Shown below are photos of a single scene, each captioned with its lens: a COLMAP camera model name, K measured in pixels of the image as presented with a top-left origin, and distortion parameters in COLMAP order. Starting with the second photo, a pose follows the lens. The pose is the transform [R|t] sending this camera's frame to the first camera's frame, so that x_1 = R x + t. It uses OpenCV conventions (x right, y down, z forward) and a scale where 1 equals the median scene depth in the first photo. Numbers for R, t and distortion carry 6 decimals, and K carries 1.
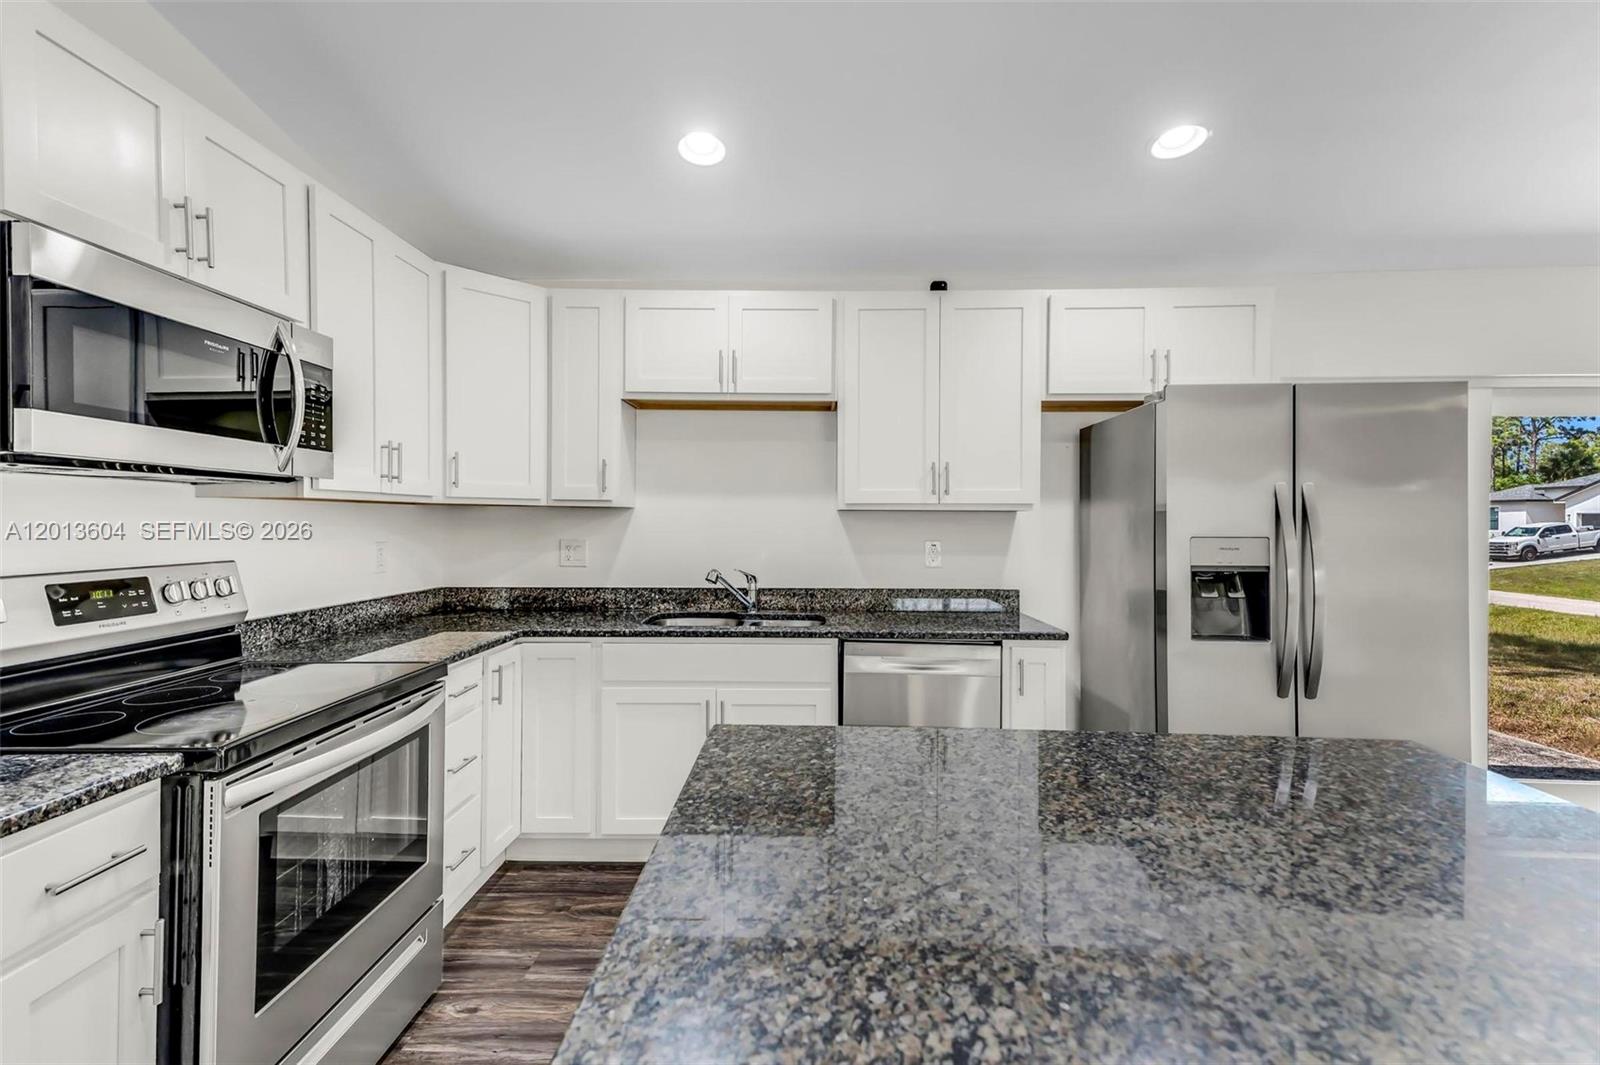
lens RADIAL K [[687.4, 0, 821.7], [0, 687.4, 526.2], [0, 0, 1]] dist [0.031048, -0.000023]
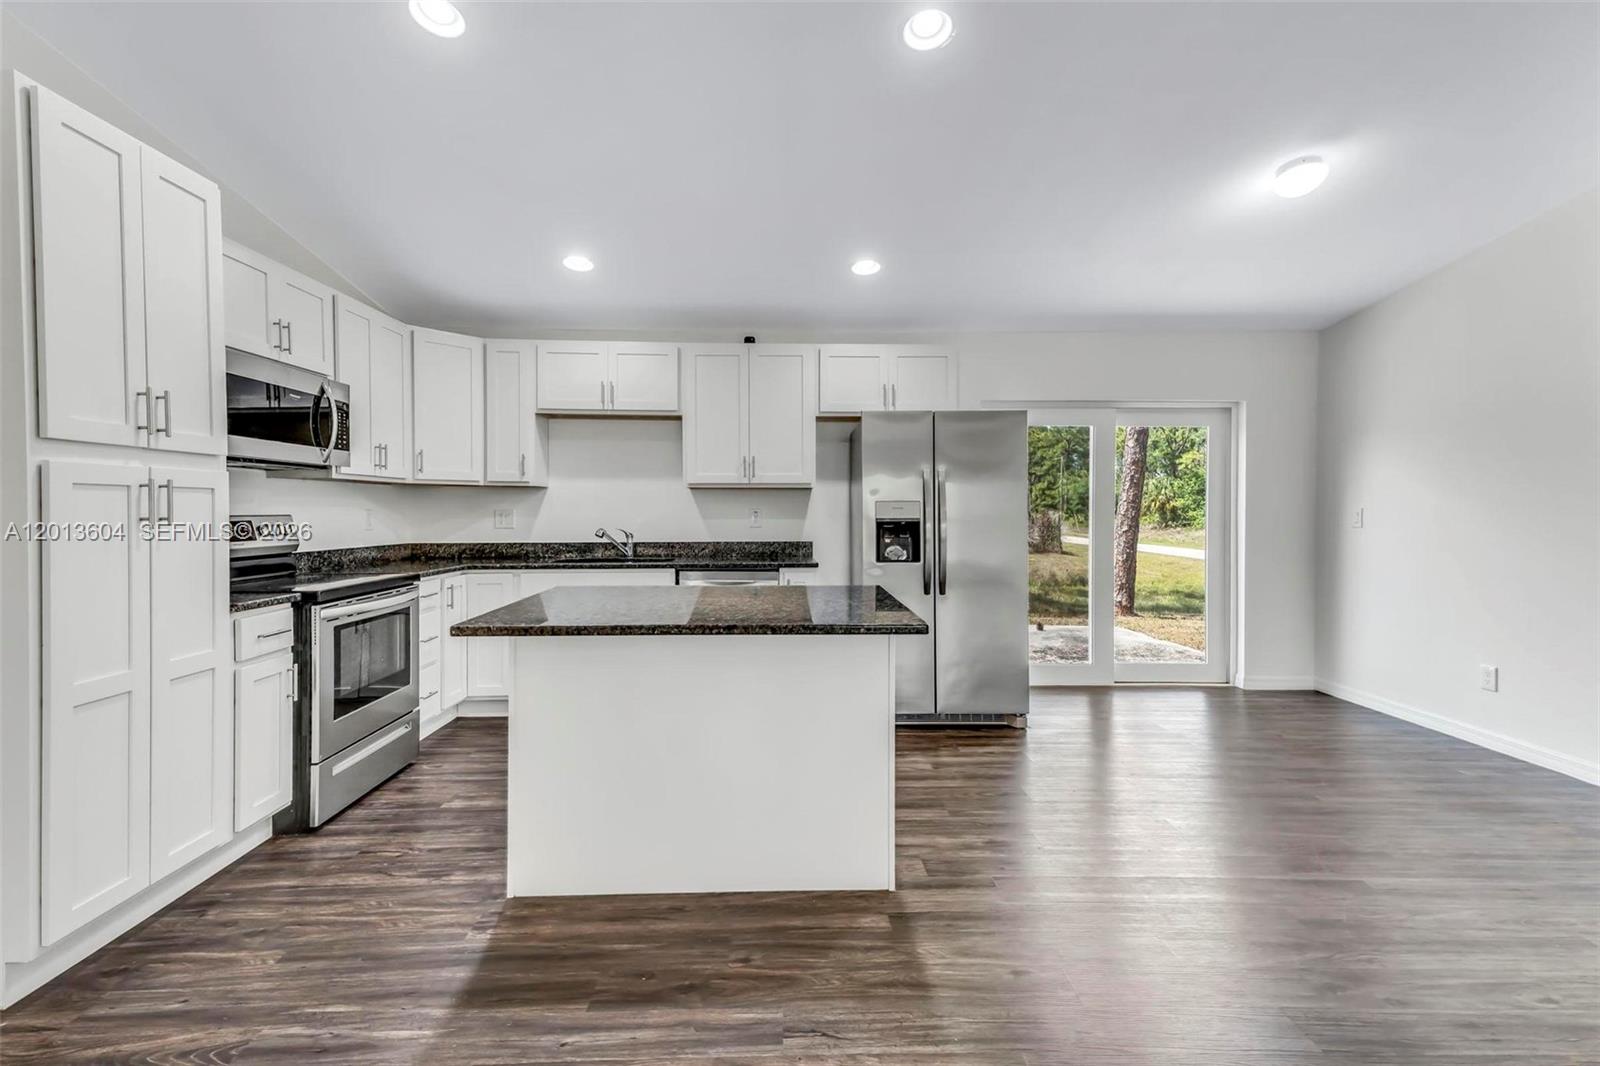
lens RADIAL K [[668.4, 0, 817.2], [0, 668.4, 518.3], [0, 0, 1]] dist [0.023697, 0.000242]
pose [[0.998118, -0.005379, 0.061089, 0.252478], [0.005022, 0.999969, 0.005997, 0.039980], [-0.061120, -0.005679, 0.998114, -0.536838]]
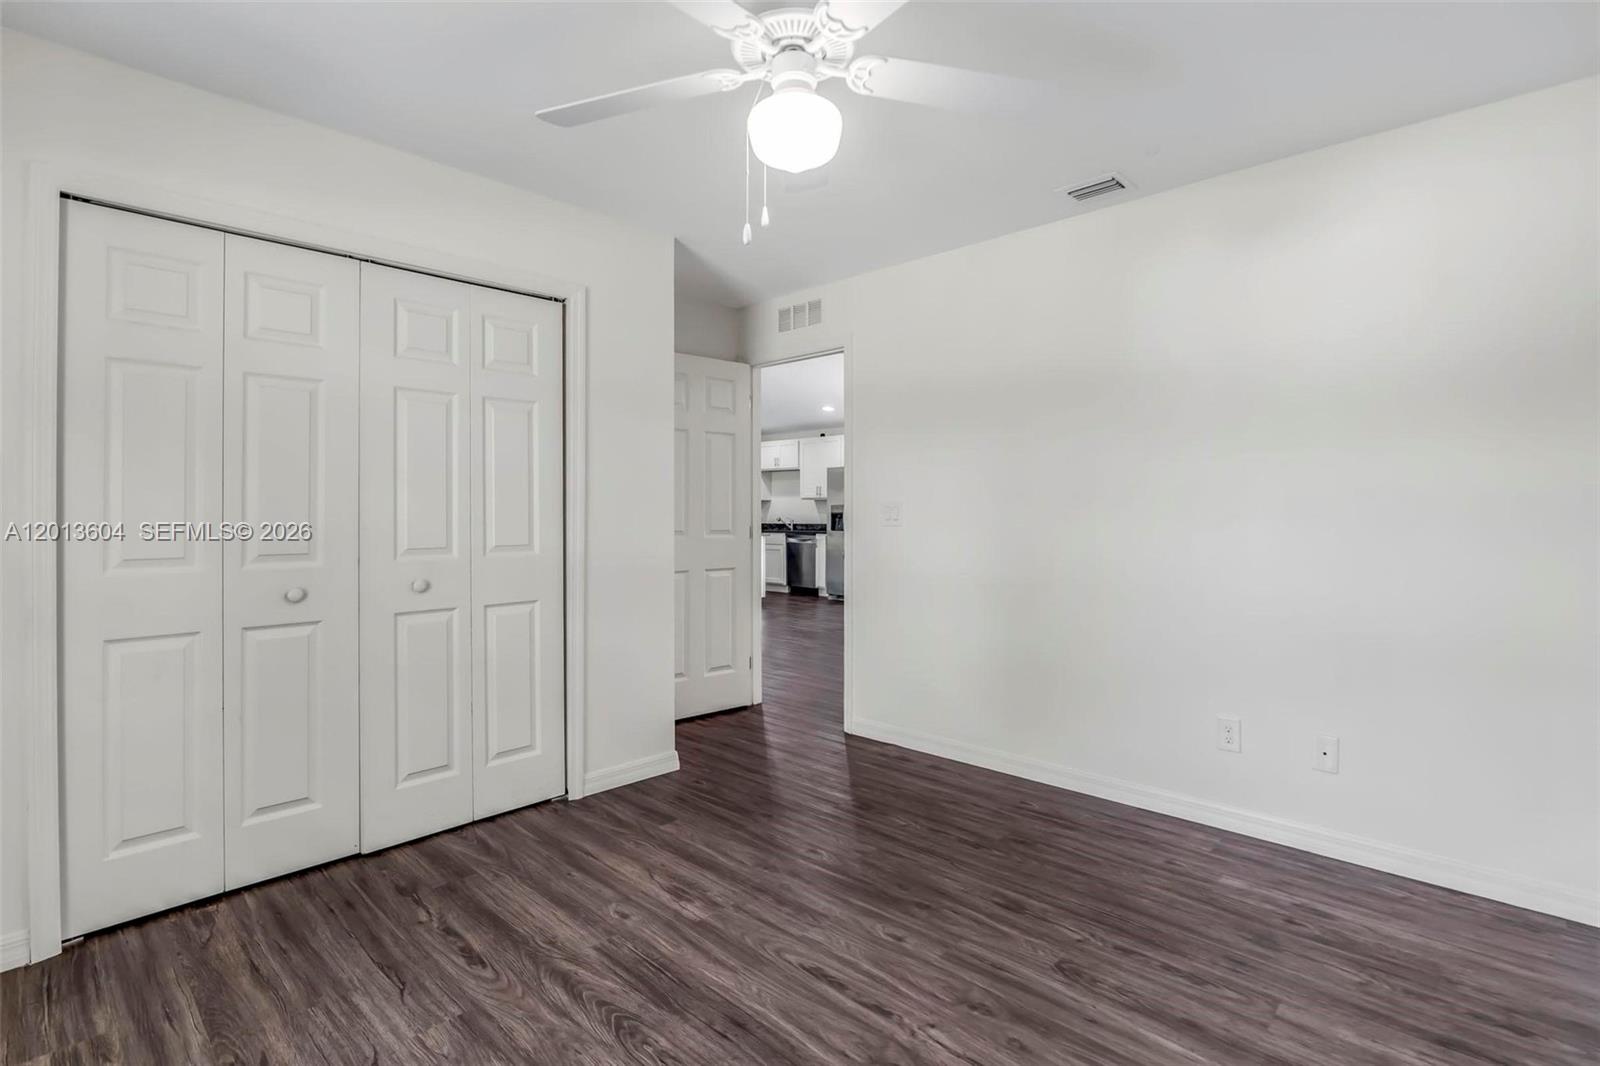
lens RADIAL K [[744.1, 0, 851.6], [0, 744.1, 511.9], [0, 0, 1]] dist [-0.004012, -0.000363]
pose [[0.761646, -0.006905, -0.647956, 3.035067], [-0.000258, 0.999940, -0.010958, 0.087248], [0.647993, 0.008513, 0.761599, -1.956341]]
